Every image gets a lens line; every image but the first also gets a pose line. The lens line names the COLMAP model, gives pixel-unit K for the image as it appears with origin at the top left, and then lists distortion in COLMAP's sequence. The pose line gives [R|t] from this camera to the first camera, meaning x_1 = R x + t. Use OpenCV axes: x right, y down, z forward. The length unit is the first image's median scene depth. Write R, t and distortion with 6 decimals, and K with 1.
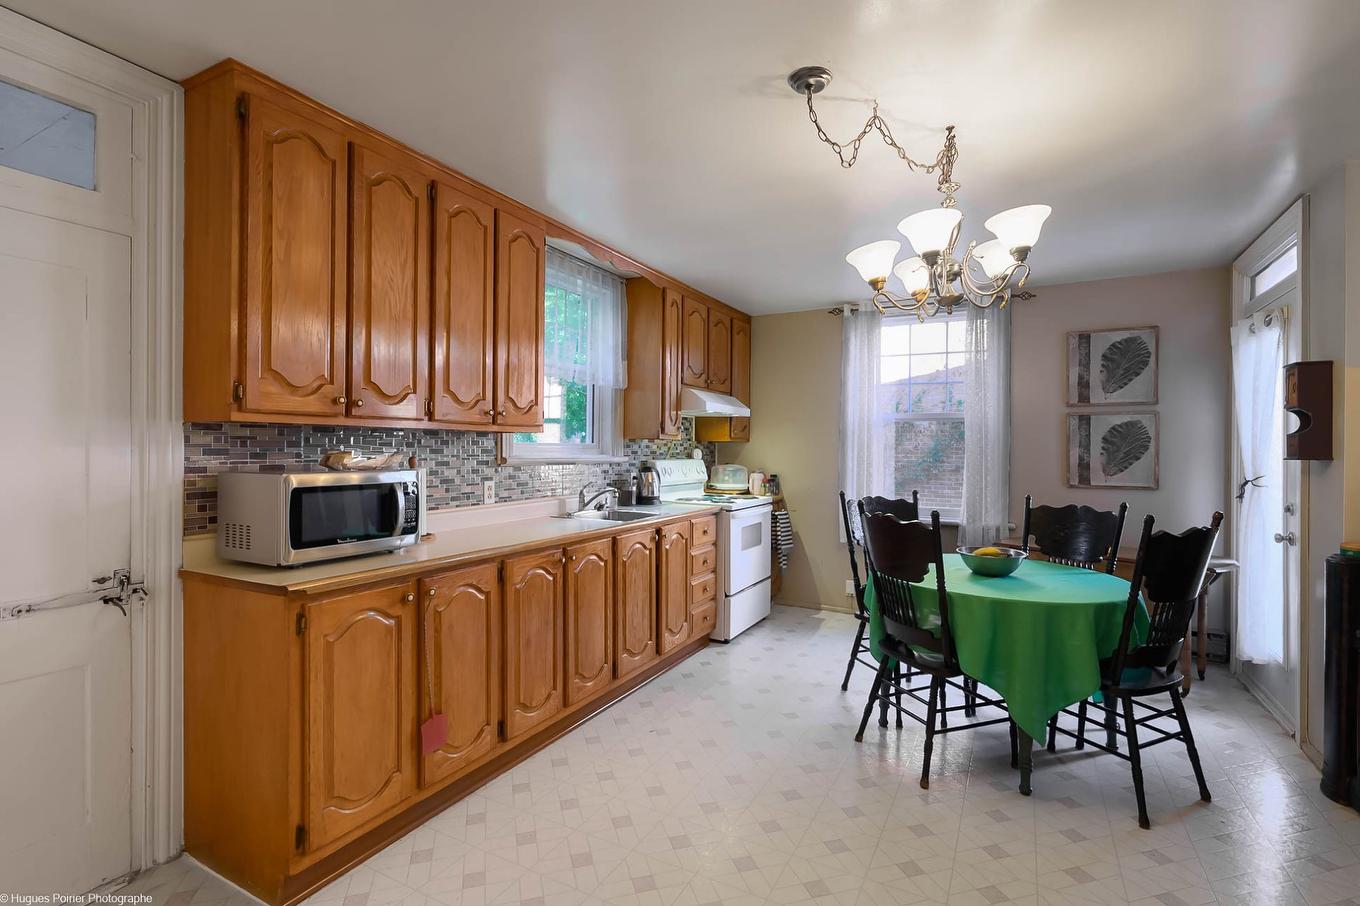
lens RADIAL K [[634.9, 0, 681.3], [0, 634.9, 445.6], [0, 0, 1]] dist [0.001433, 0.000064]
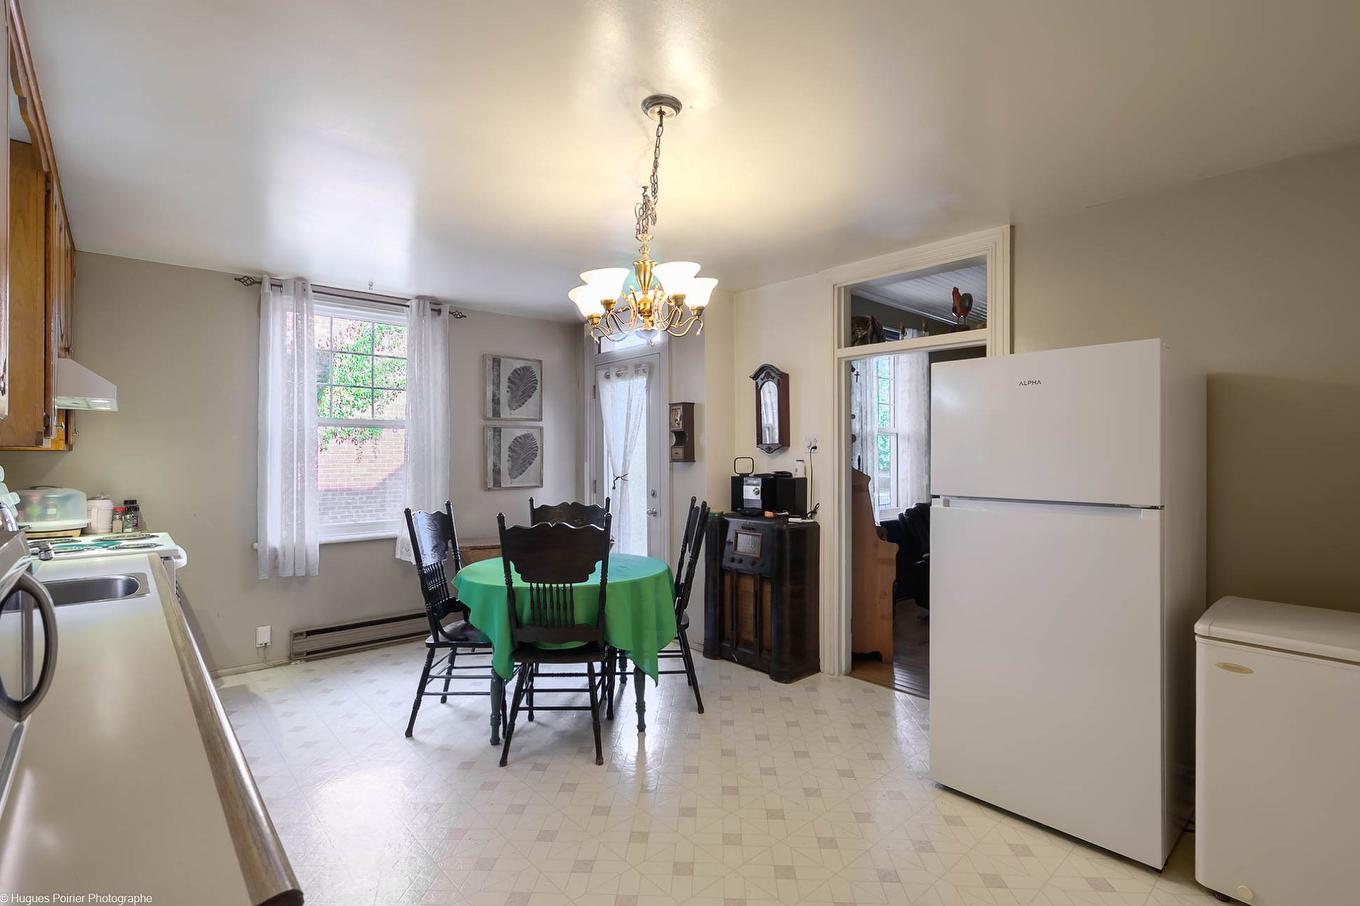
lens RADIAL K [[639.7, 0, 680.8], [0, 639.7, 453.7], [0, 0, 1]] dist [-0.000228, 0.000065]
pose [[0.335154, -0.007573, 0.942133, -0.364160], [0.003172, 0.999971, 0.006909, -0.006946], [-0.942158, 0.000672, 0.335168, 0.289047]]
